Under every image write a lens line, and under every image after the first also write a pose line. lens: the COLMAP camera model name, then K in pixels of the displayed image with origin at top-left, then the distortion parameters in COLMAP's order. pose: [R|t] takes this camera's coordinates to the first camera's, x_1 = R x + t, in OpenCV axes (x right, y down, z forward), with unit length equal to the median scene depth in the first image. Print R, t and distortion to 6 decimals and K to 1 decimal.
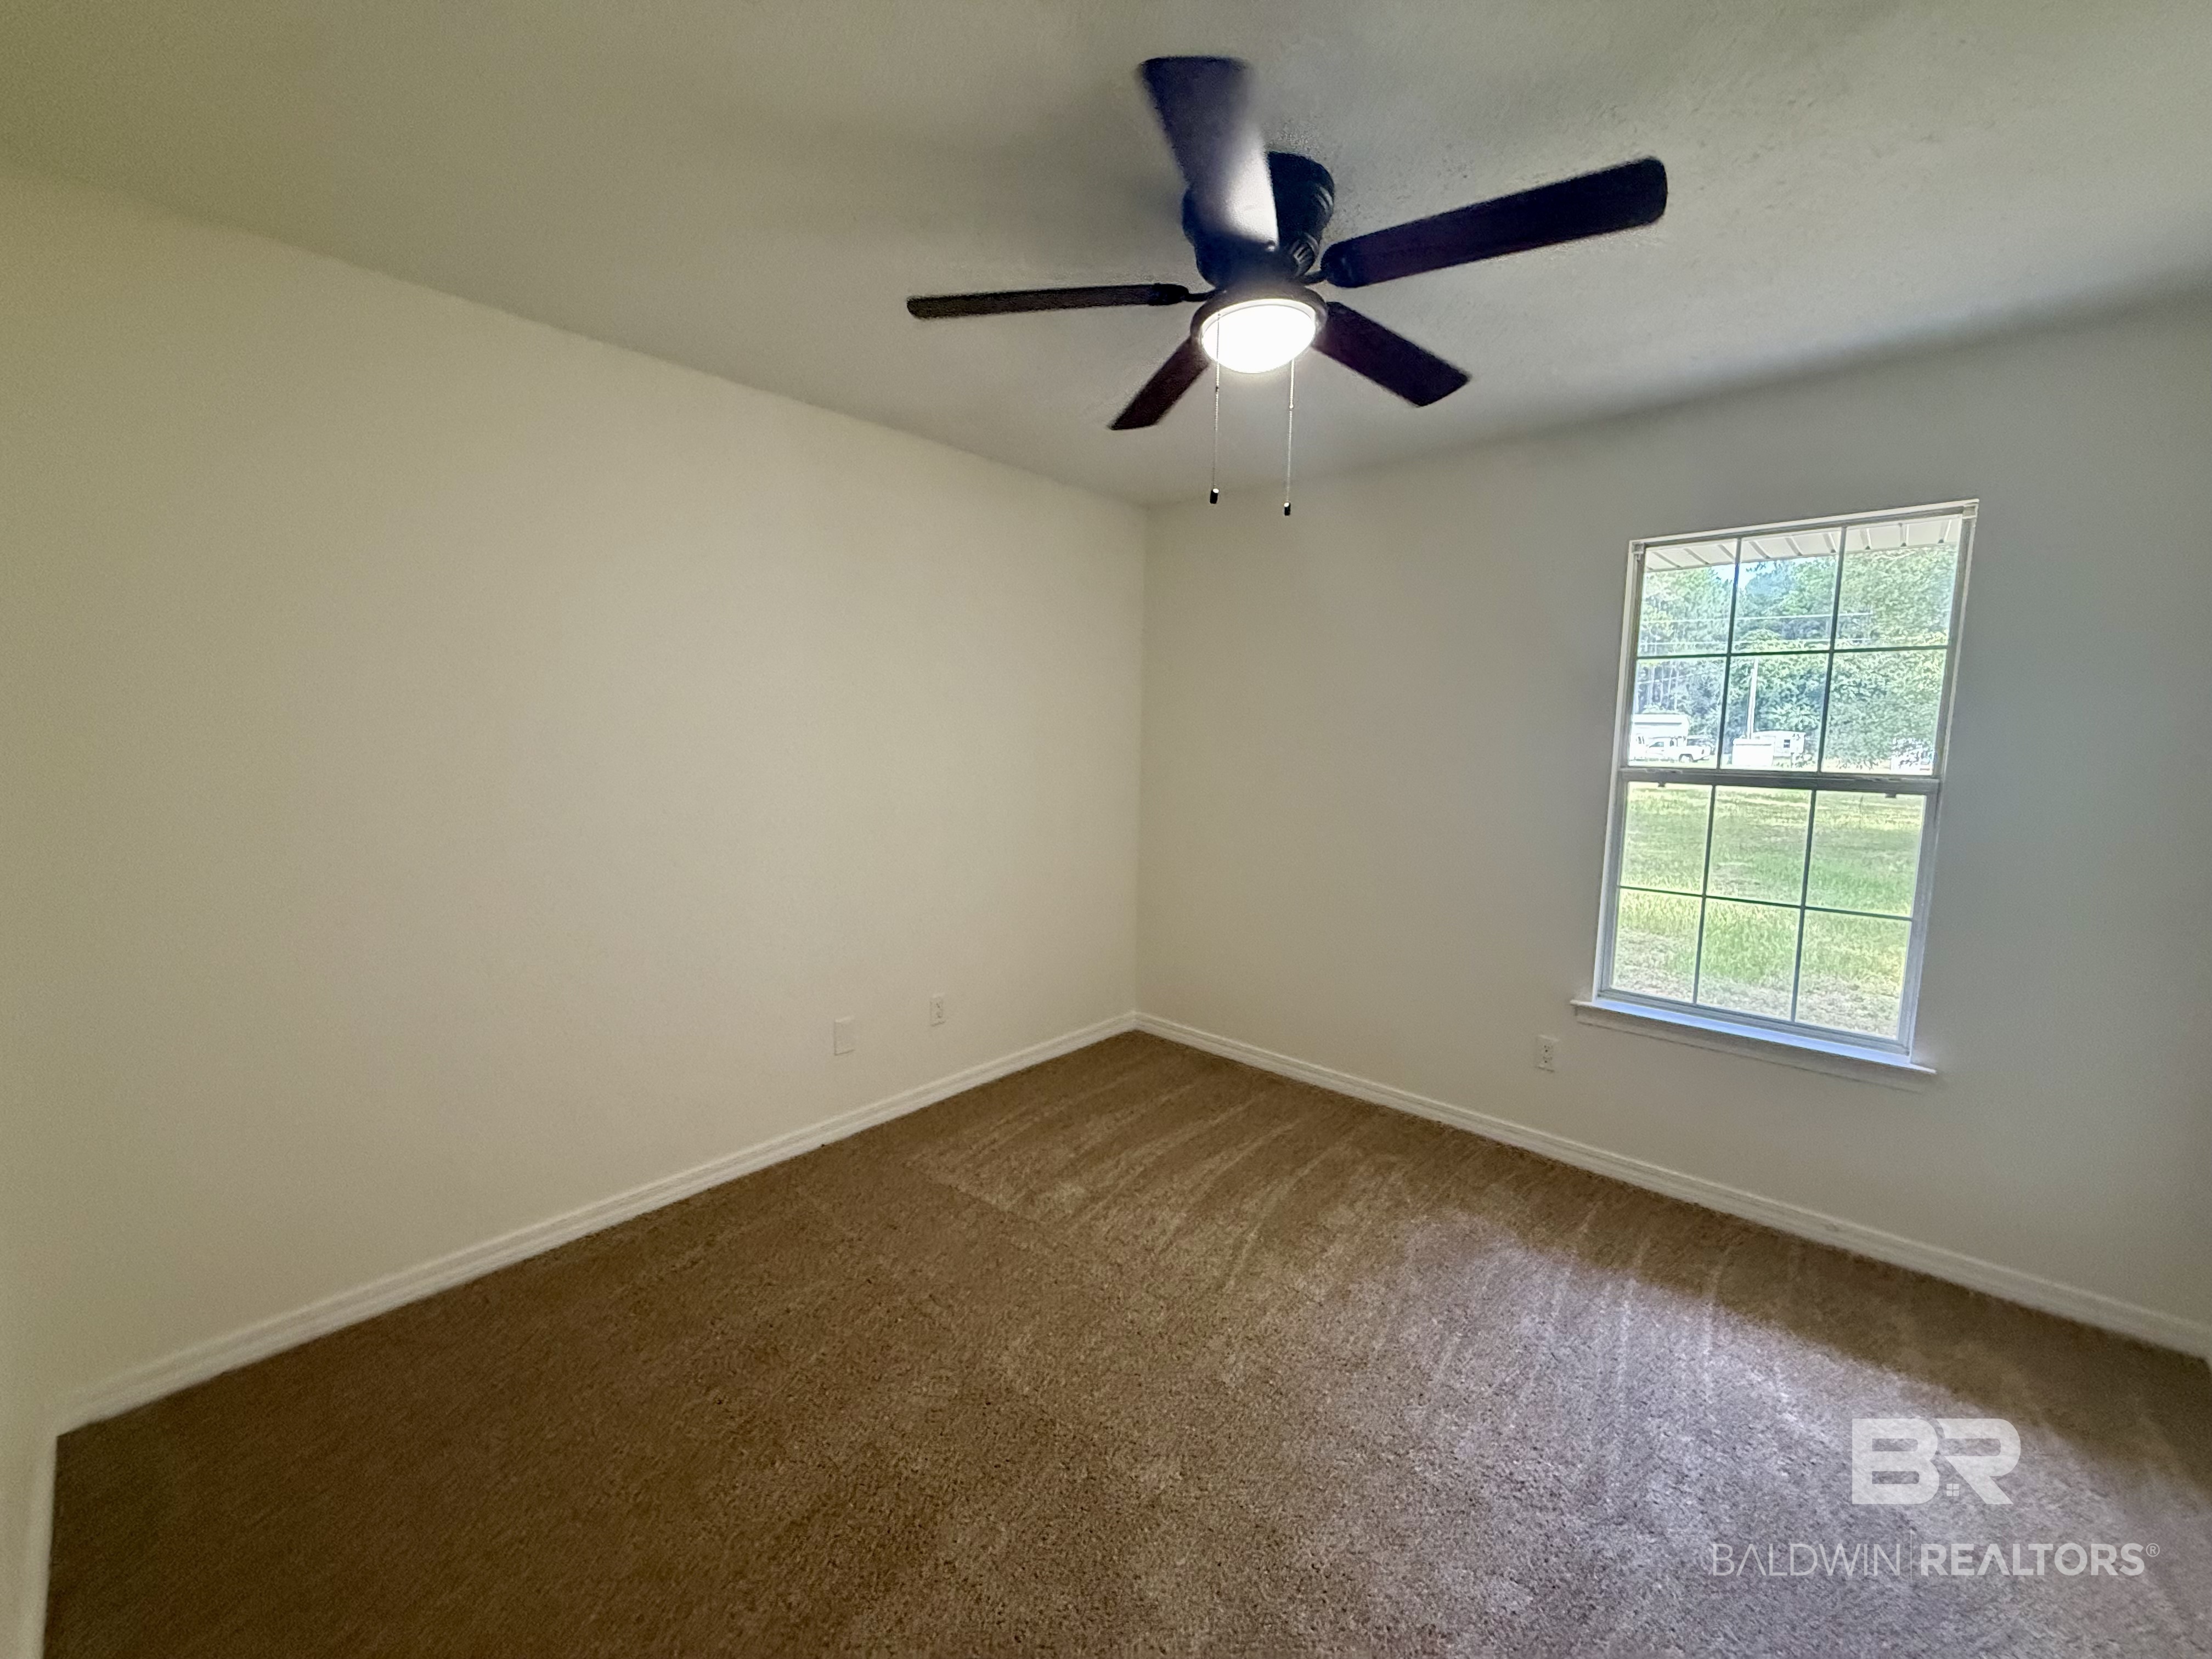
lens RADIAL K [[882.5, 0, 1067.8], [0, 882.5, 825.9], [0, 0, 1]] dist [0.000203, 0.000043]
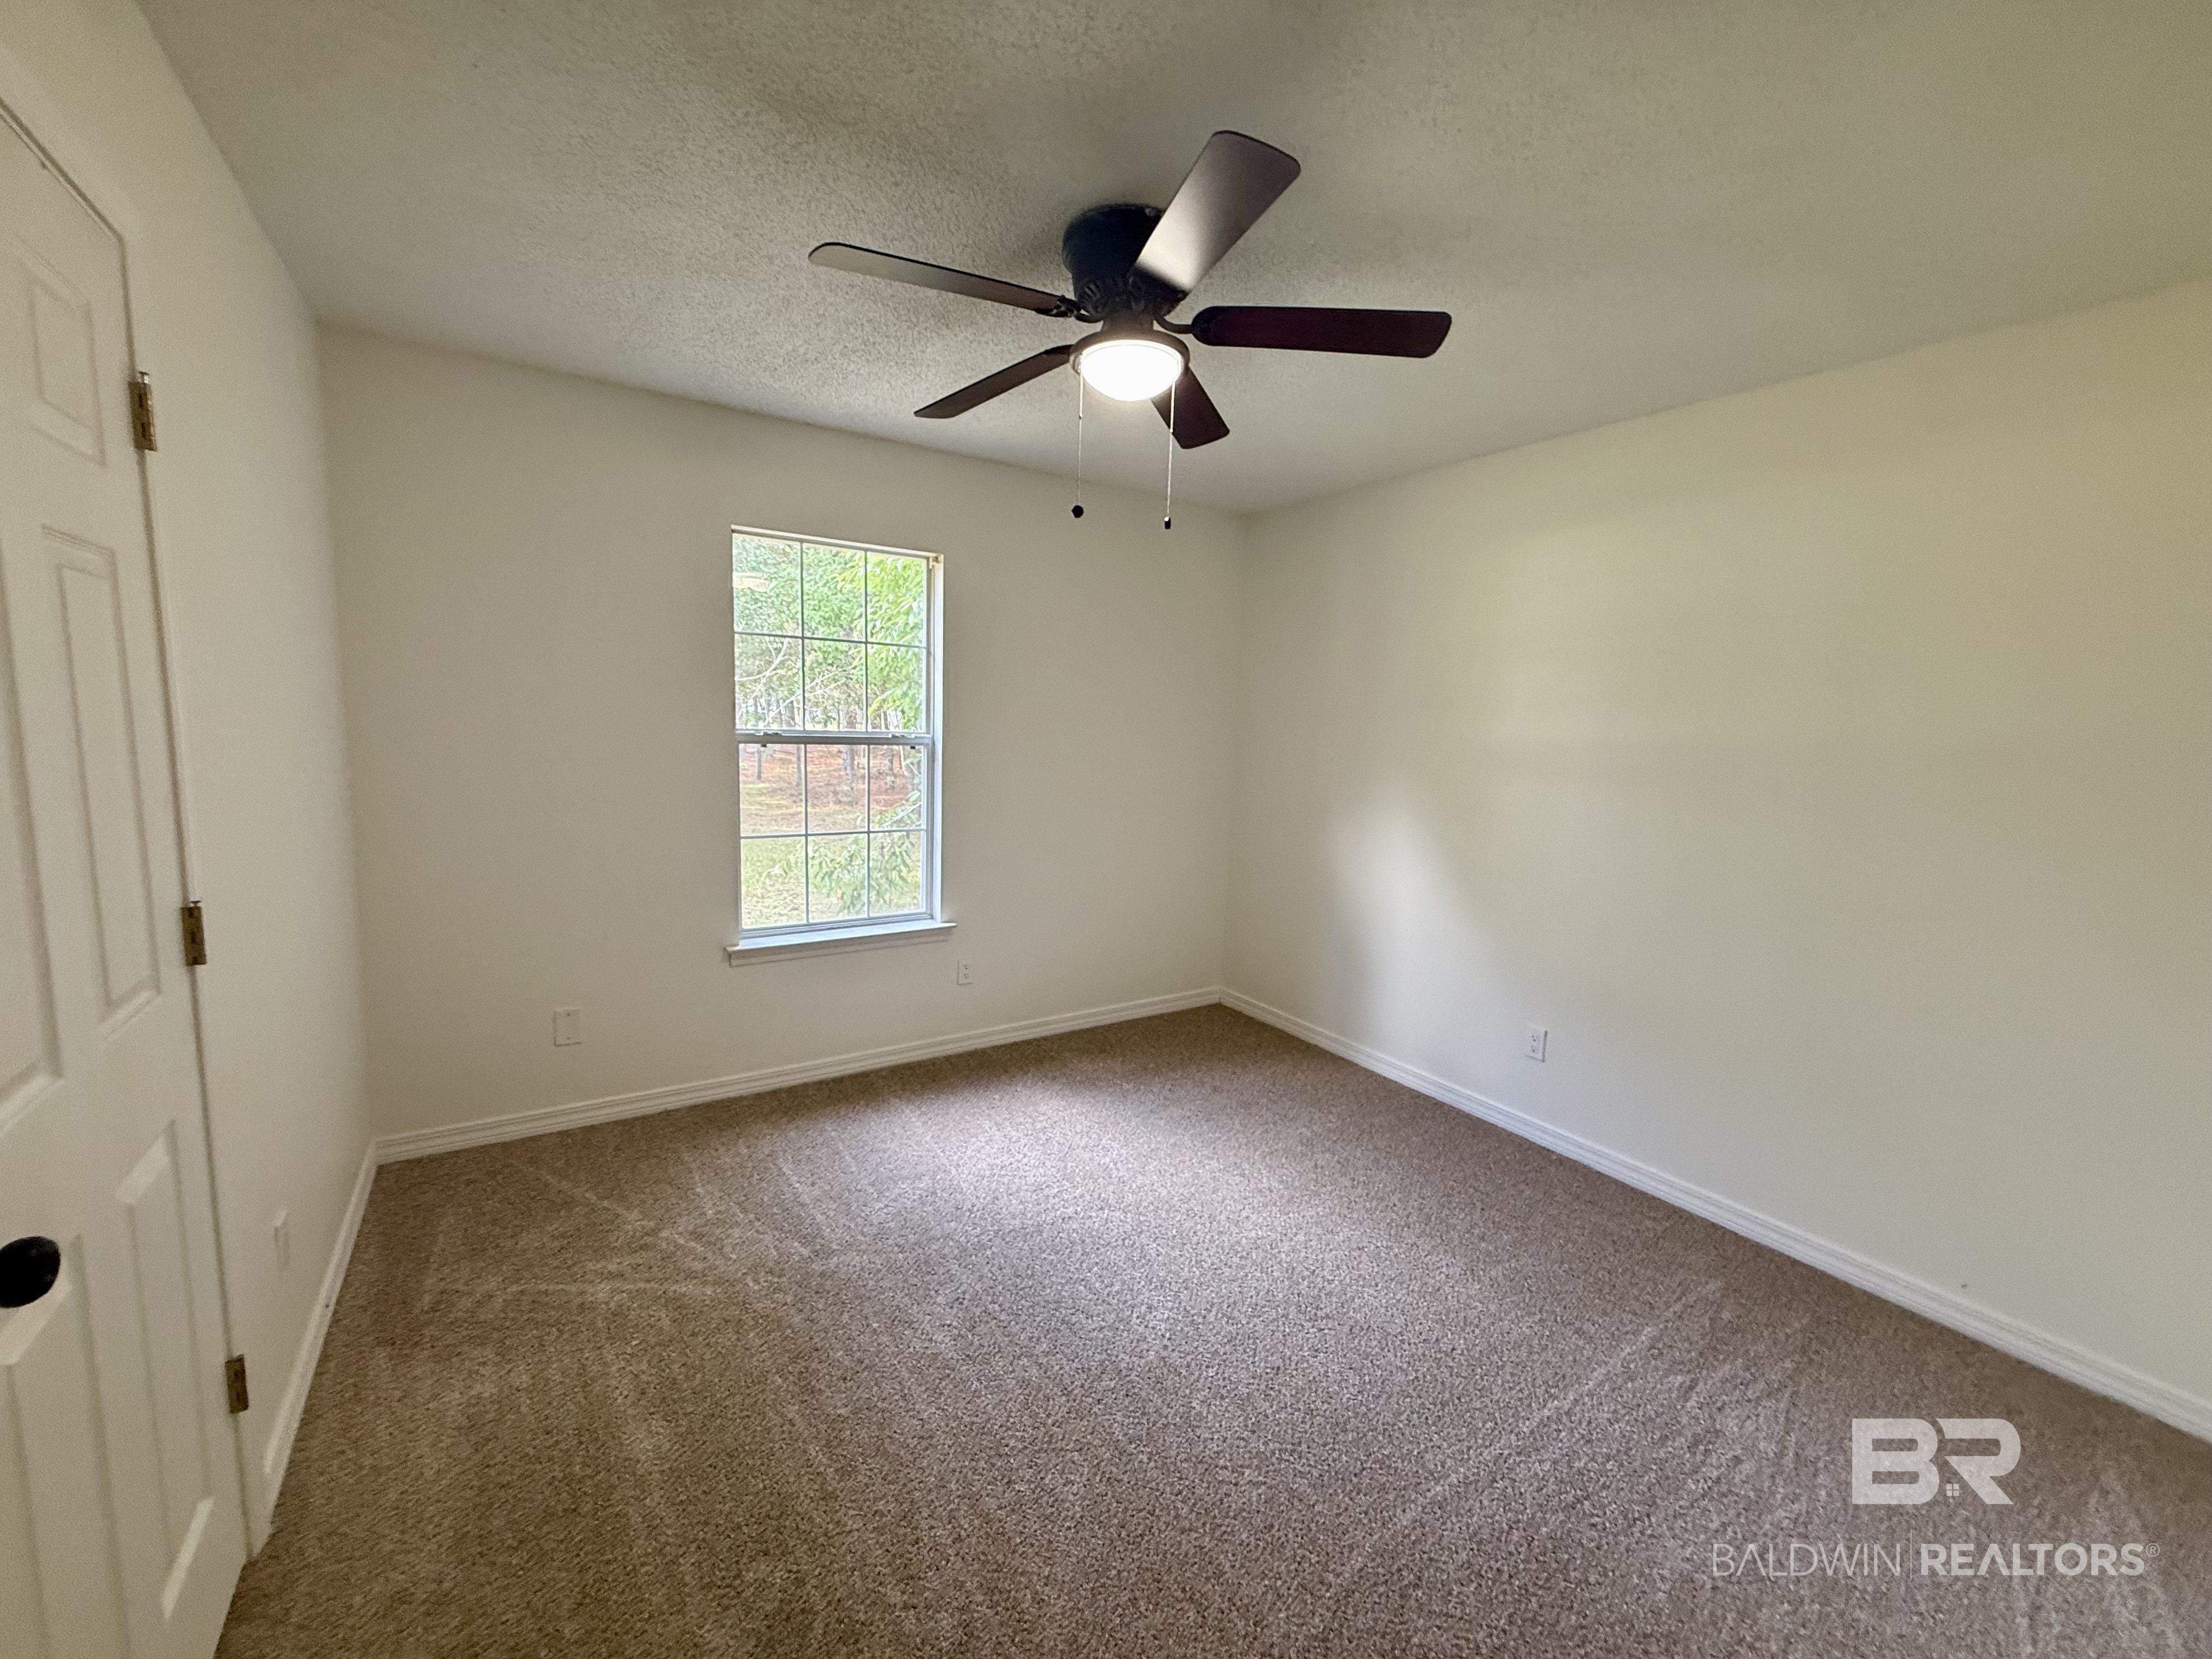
lens RADIAL K [[882.5, 0, 1067.8], [0, 882.5, 825.9], [0, 0, 1]] dist [0.000203, 0.000043]
pose [[0.265838, -0.127840, 0.955504, -0.370086], [0.078950, 0.990726, 0.110587, -0.042108], [-0.960779, 0.046039, 0.273465, 0.328478]]
